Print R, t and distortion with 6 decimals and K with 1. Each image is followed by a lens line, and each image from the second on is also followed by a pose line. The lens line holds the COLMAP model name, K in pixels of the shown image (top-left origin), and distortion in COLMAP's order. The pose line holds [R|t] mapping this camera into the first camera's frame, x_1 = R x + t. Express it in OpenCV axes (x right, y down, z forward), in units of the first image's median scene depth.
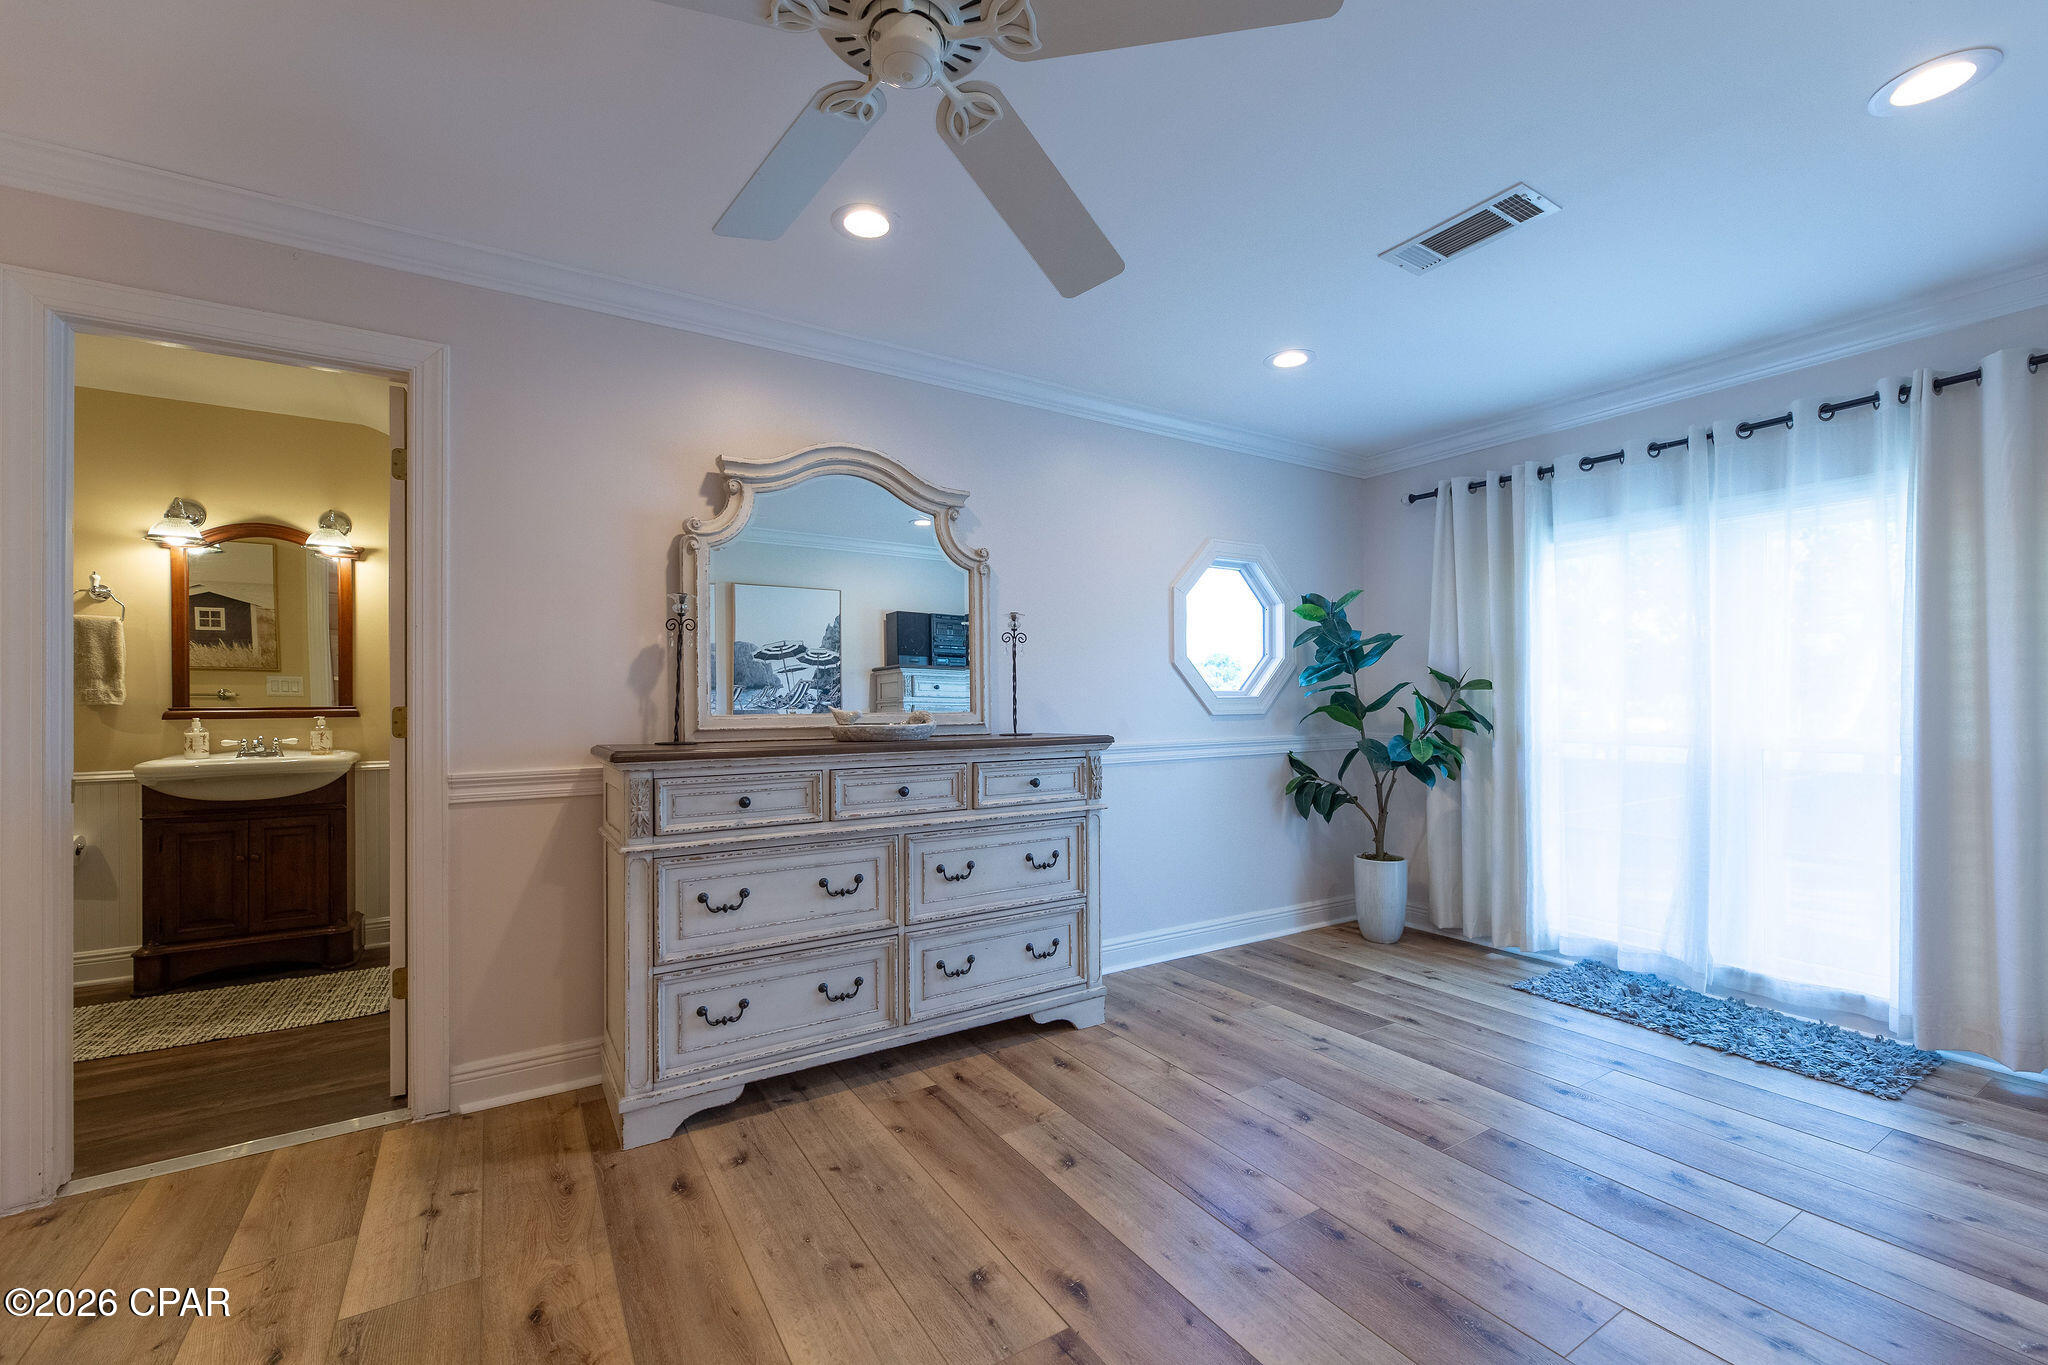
lens RADIAL K [[854.1, 0, 1036.0], [0, 854.1, 692.7], [0, 0, 1]] dist [-0.001914, 0.000996]
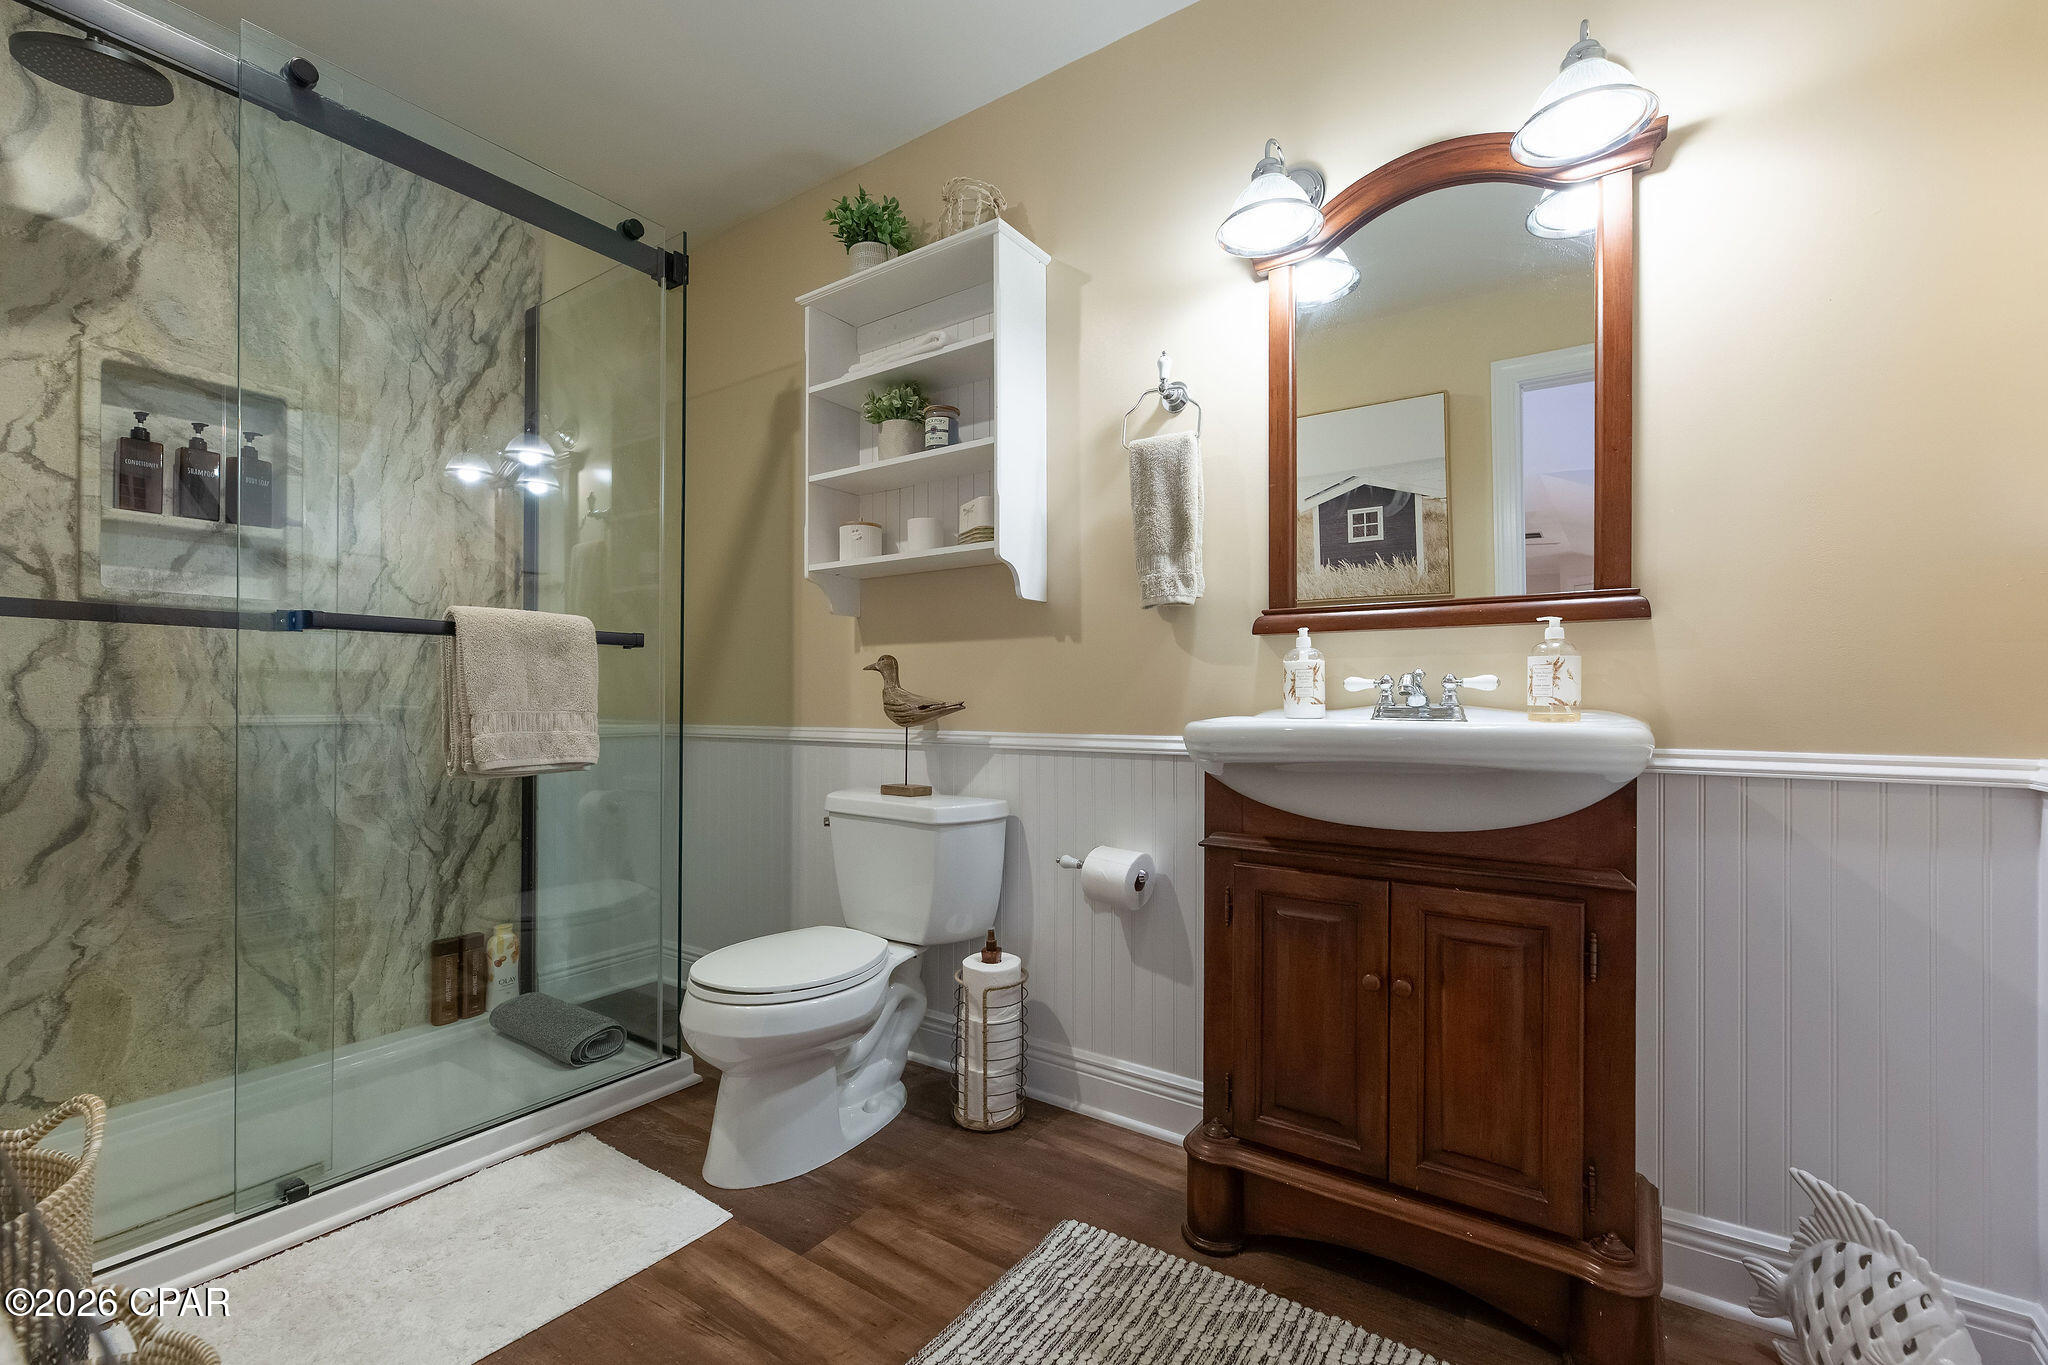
lens RADIAL K [[854.1, 0, 1036.9], [0, 854.1, 695.7], [0, 0, 1]] dist [-0.001914, 0.000996]
pose [[0.386781, -0.001820, -0.922170, -0.615010], [-0.005046, 0.999979, -0.004090, 0.066937], [0.922158, 0.006235, 0.386764, 0.687078]]
